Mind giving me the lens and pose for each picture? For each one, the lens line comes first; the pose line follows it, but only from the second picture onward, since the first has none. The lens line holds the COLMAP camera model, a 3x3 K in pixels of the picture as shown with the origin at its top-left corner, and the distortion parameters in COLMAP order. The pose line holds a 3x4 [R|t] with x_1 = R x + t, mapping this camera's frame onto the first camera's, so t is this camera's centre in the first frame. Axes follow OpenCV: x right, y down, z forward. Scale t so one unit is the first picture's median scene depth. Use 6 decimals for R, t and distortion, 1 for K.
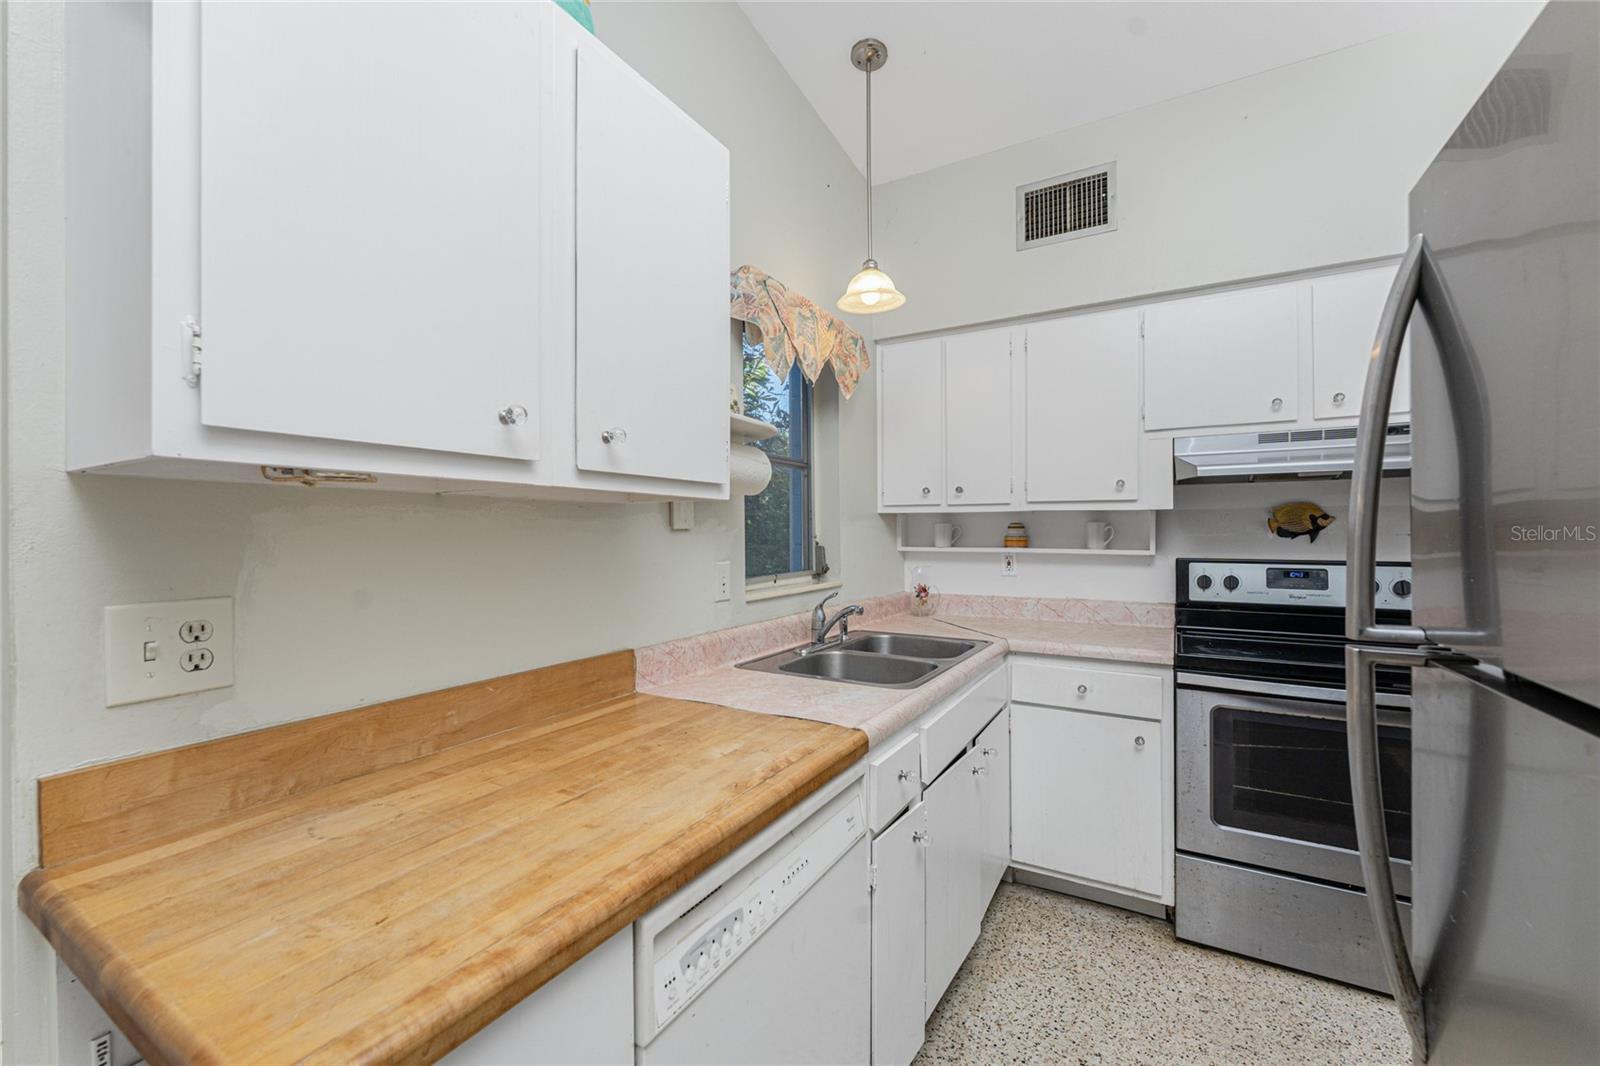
lens RADIAL K [[626.0, 0, 806.0], [0, 626.0, 532.8], [0, 0, 1]] dist [-0.022742, -0.000507]
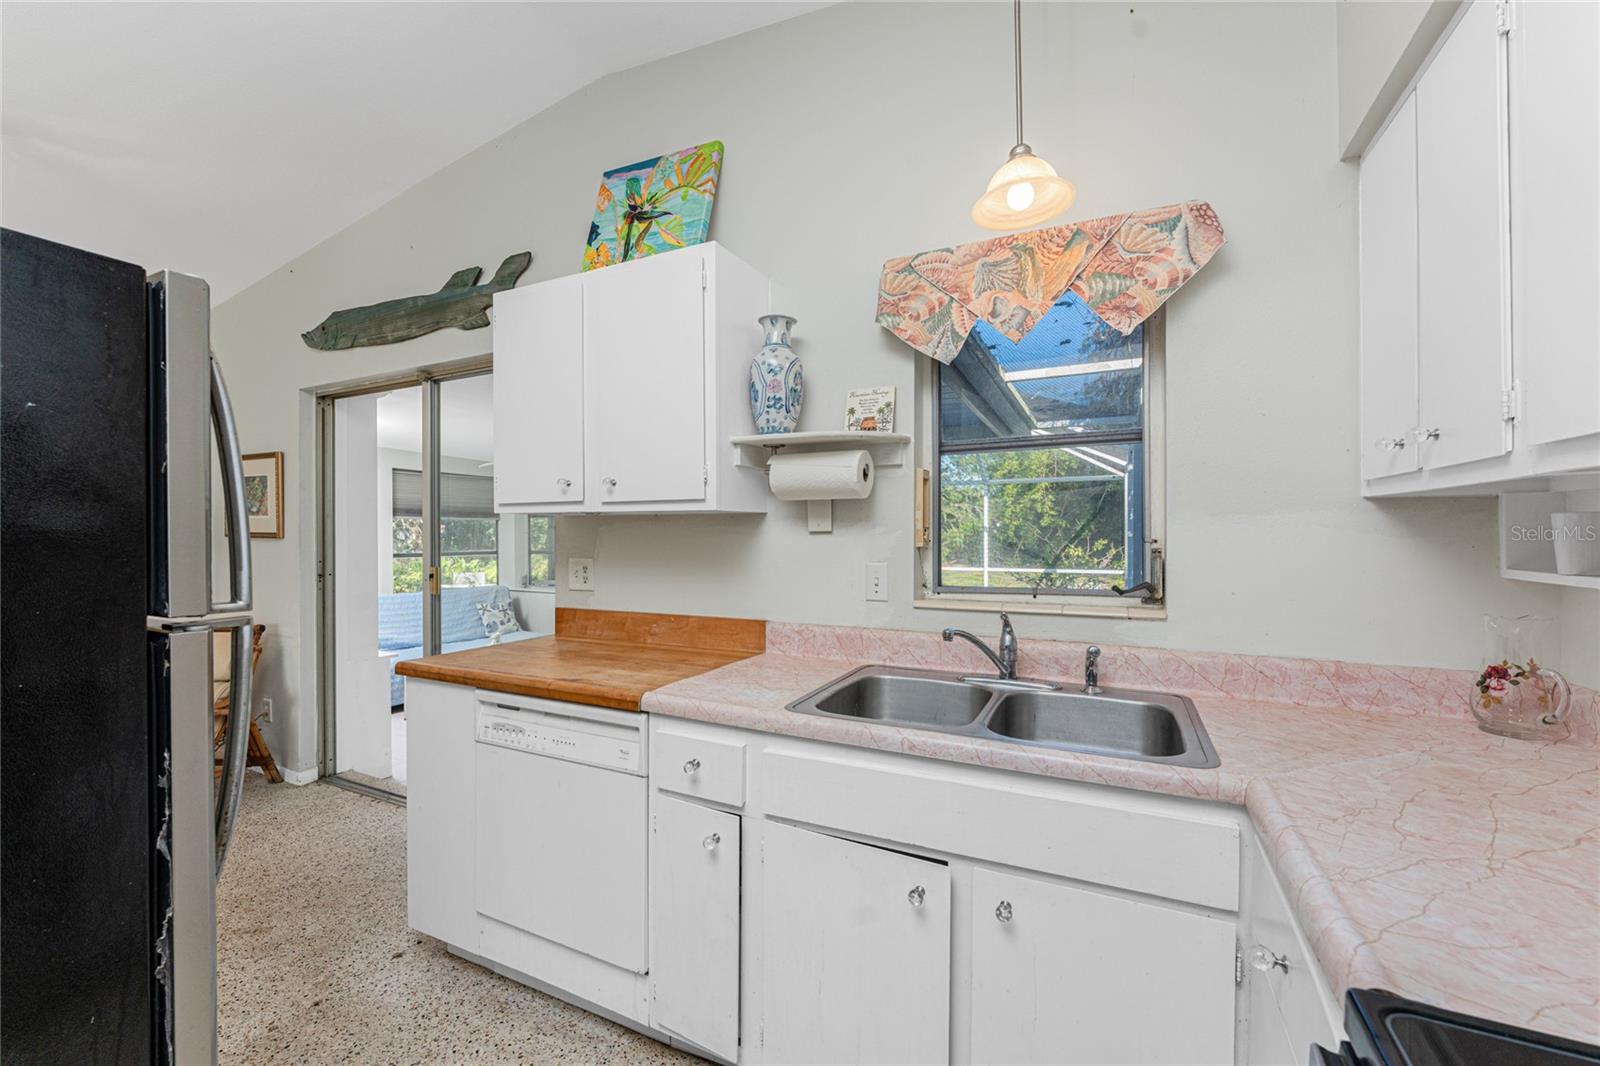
lens RADIAL K [[626.0, 0, 808.0], [0, 626.0, 535.9], [0, 0, 1]] dist [-0.022742, -0.000507]
pose [[0.085303, 0.006525, -0.996334, 0.831440], [0.000349, 0.999978, 0.006579, -0.004498], [0.996355, -0.000908, 0.085299, 0.751950]]
